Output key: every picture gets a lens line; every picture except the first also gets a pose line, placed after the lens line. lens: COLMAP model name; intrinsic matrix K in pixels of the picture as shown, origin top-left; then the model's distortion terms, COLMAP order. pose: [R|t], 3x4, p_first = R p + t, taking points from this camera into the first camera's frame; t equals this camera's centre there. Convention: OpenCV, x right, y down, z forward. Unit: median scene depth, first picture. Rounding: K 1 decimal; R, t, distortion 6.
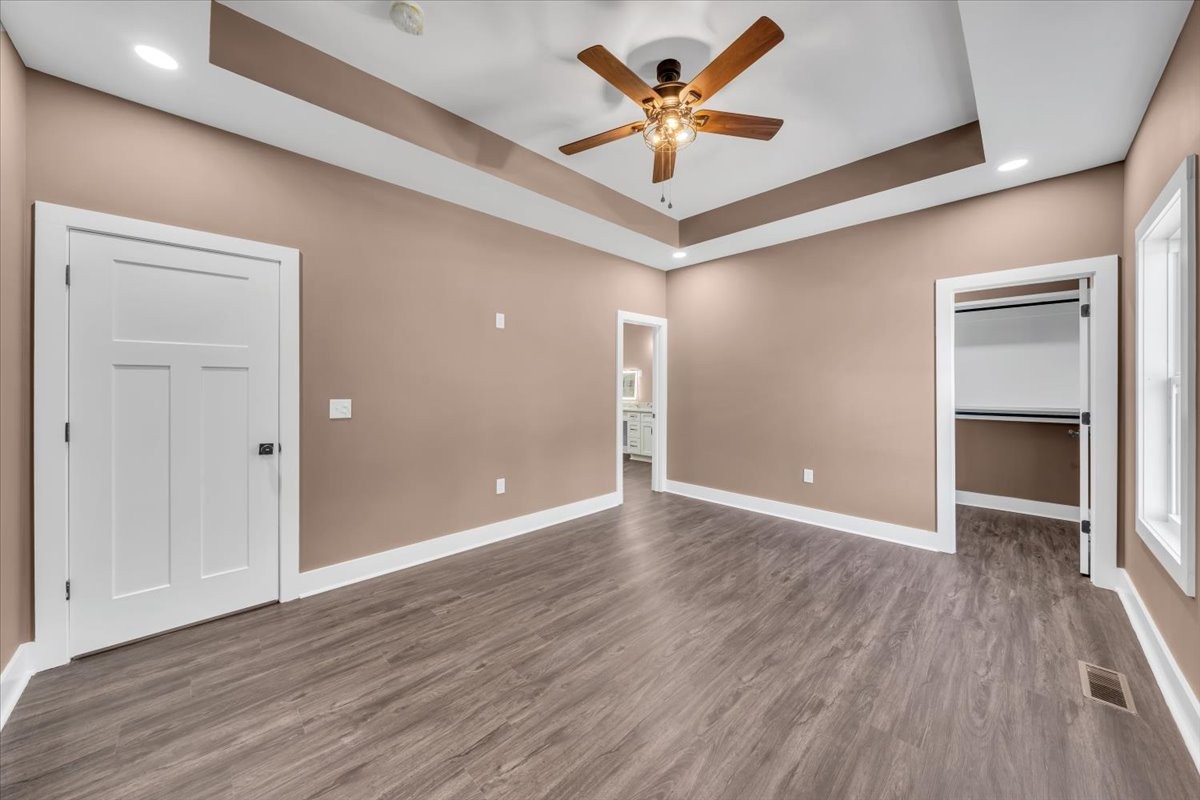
lens RADIAL K [[418.6, 0, 593.9], [0, 418.6, 390.9], [0, 0, 1]] dist [-0.000140, 0.000050]
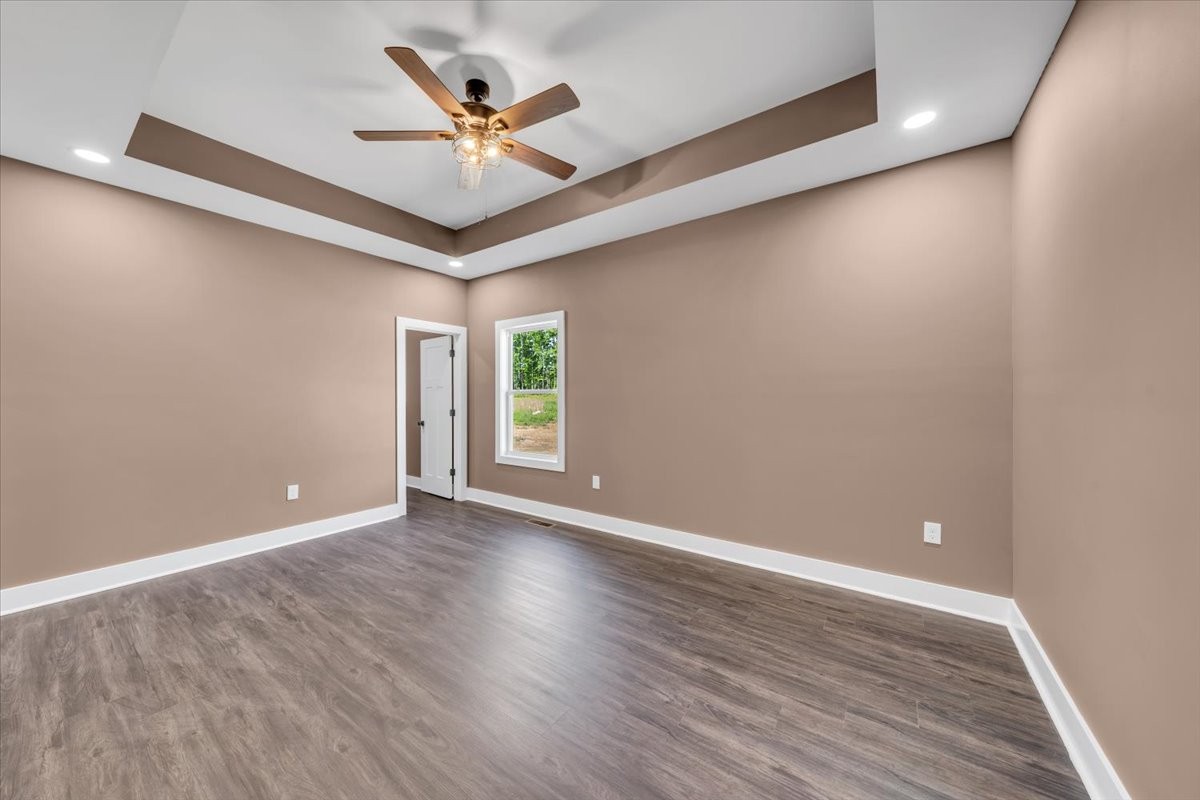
lens RADIAL K [[417.4, 0, 586.4], [0, 417.4, 395.5], [0, 0, 1]] dist [-0.001902, -0.000300]
pose [[-0.163865, -0.002086, 0.986481, -0.810559], [0.012822, 0.999909, 0.004244, -0.009229], [-0.986400, 0.013345, -0.163823, 0.824920]]
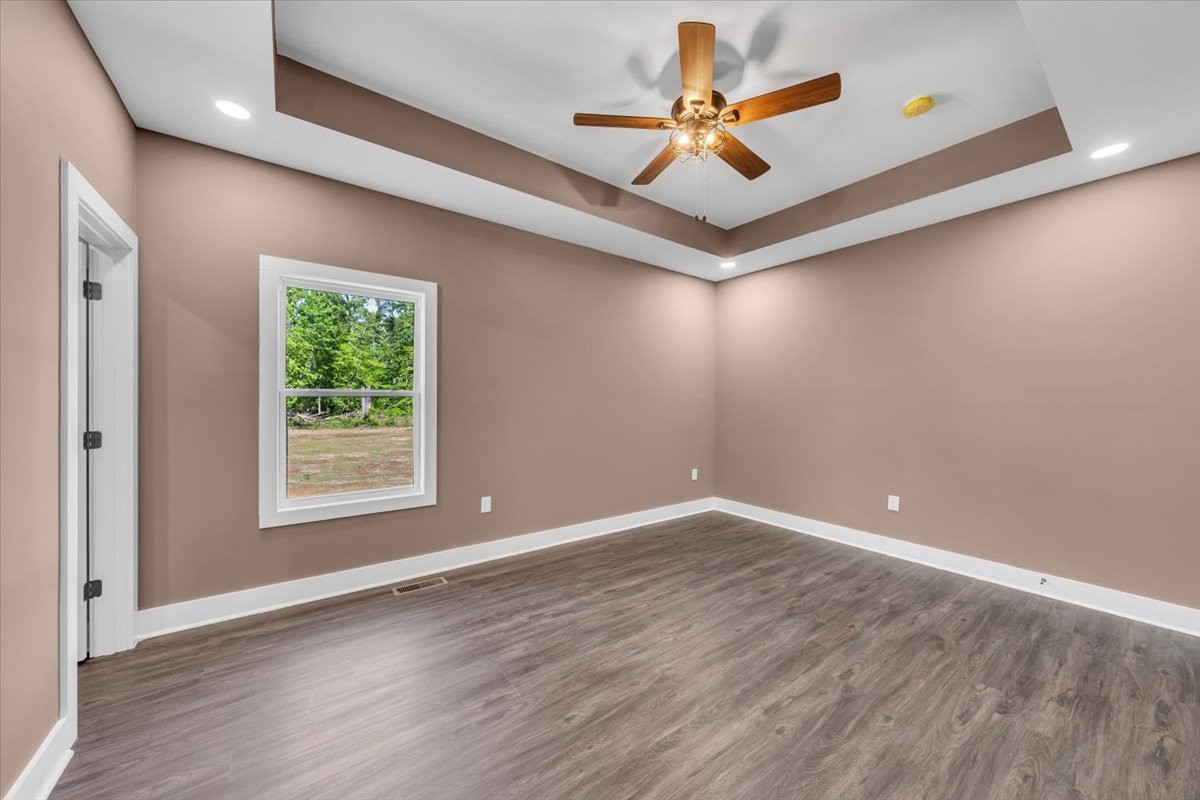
lens RADIAL K [[423.0, 0, 600.2], [0, 423.0, 403.3], [0, 0, 1]] dist [-0.000072, 0.000180]
pose [[-0.991756, -0.010403, 0.127721, 0.252719], [-0.008327, 0.999825, 0.016772, -0.018166], [-0.127874, 0.015570, -0.991668, 1.841417]]
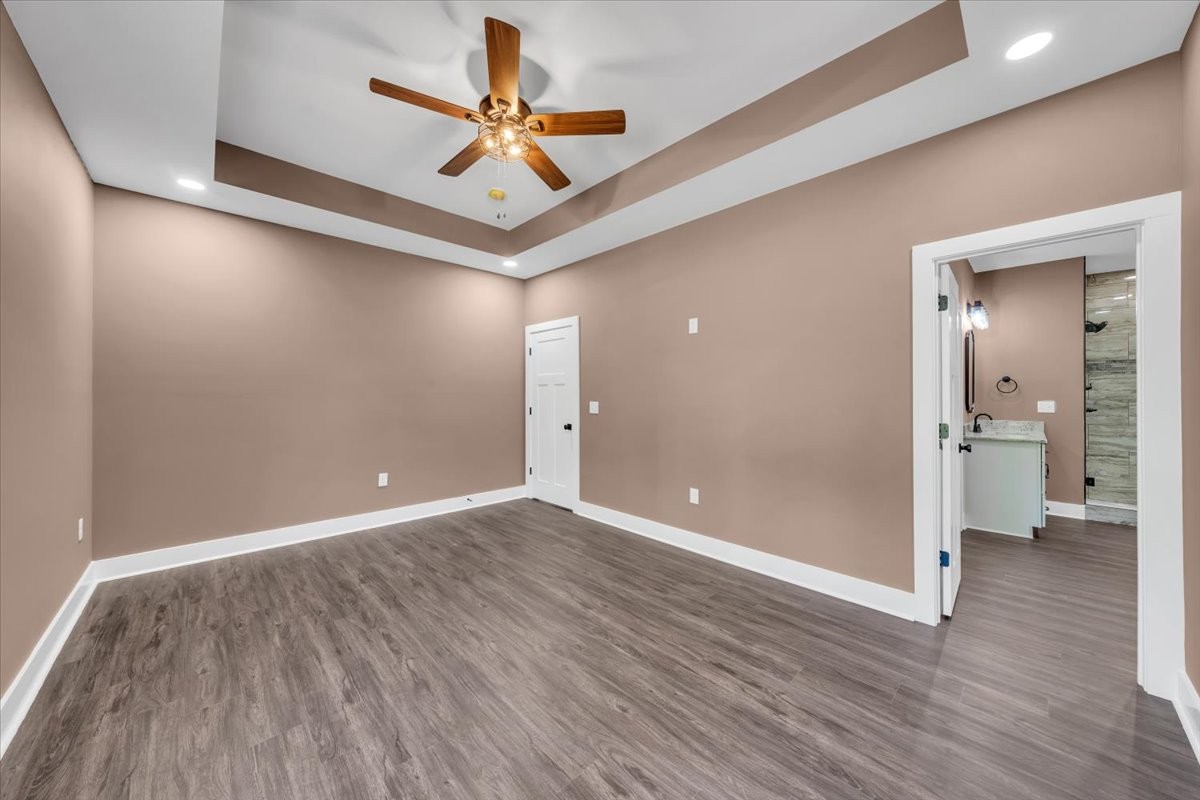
lens RADIAL K [[417.4, 0, 586.4], [0, 417.4, 395.5], [0, 0, 1]] dist [-0.001902, -0.000300]
pose [[-0.020616, 0.003360, -0.999782, 1.081418], [-0.010121, 0.999942, 0.003569, -0.009136], [0.999736, 0.010192, -0.020581, 1.110872]]
